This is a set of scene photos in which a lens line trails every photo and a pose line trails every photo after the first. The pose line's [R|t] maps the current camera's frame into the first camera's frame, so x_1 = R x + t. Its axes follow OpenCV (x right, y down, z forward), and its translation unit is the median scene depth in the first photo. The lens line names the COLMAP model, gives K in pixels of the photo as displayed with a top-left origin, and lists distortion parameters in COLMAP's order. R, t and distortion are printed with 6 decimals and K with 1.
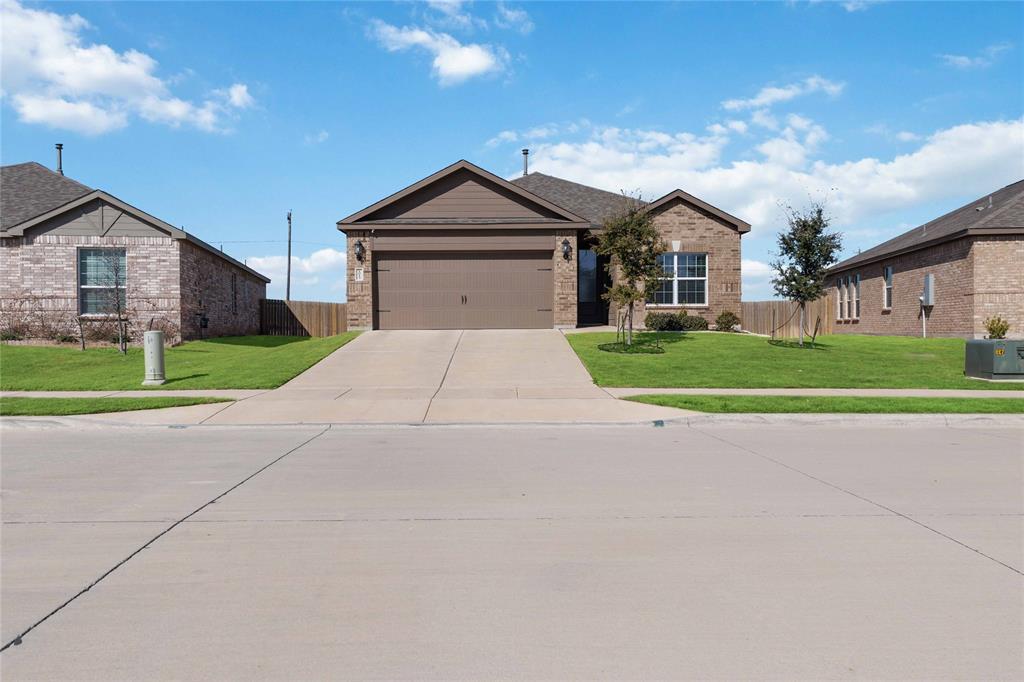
lens RADIAL K [[486.7, 0, 510.5], [0, 486.7, 333.7], [0, 0, 1]] dist [-0.015453, 0.010614]
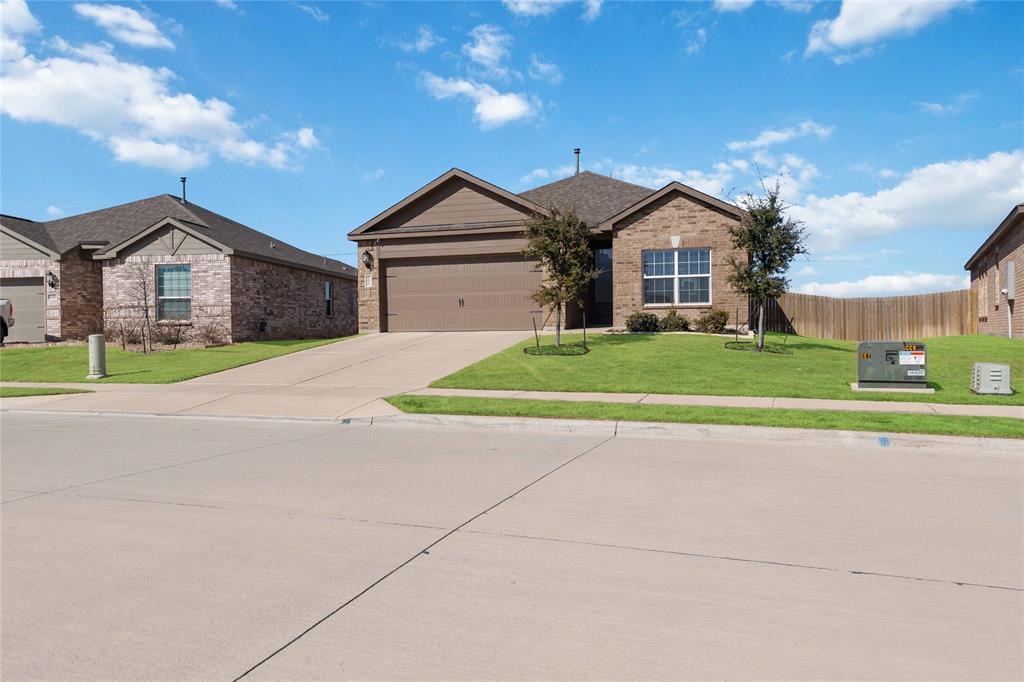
lens RADIAL K [[486.7, 0, 510.5], [0, 486.7, 333.7], [0, 0, 1]] dist [-0.015453, 0.010614]
pose [[0.976911, -0.004241, -0.213603, 0.226913], [0.003675, 0.999989, -0.003046, -0.000281], [0.213613, 0.002191, 0.976916, 0.010909]]
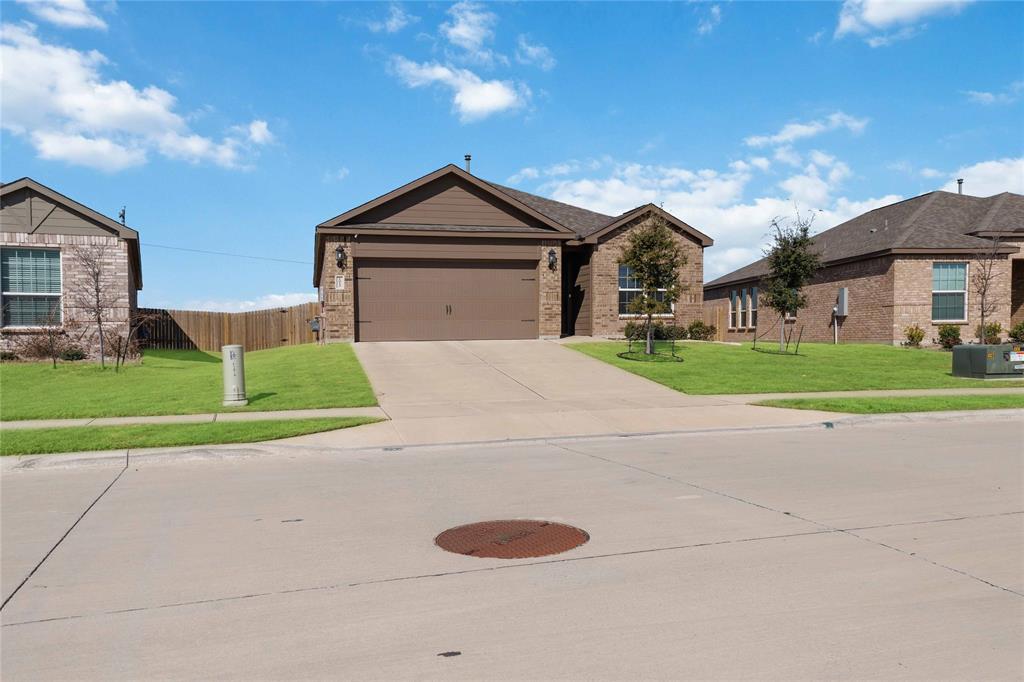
lens RADIAL K [[495.8, 0, 511.6], [0, 495.8, 345.6], [0, 0, 1]] dist [-0.004436, -0.000033]
pose [[0.984832, -0.010717, 0.173177, -0.151942], [0.010349, 0.999942, 0.003027, -0.000700], [-0.173200, -0.001189, 0.984886, 0.010538]]
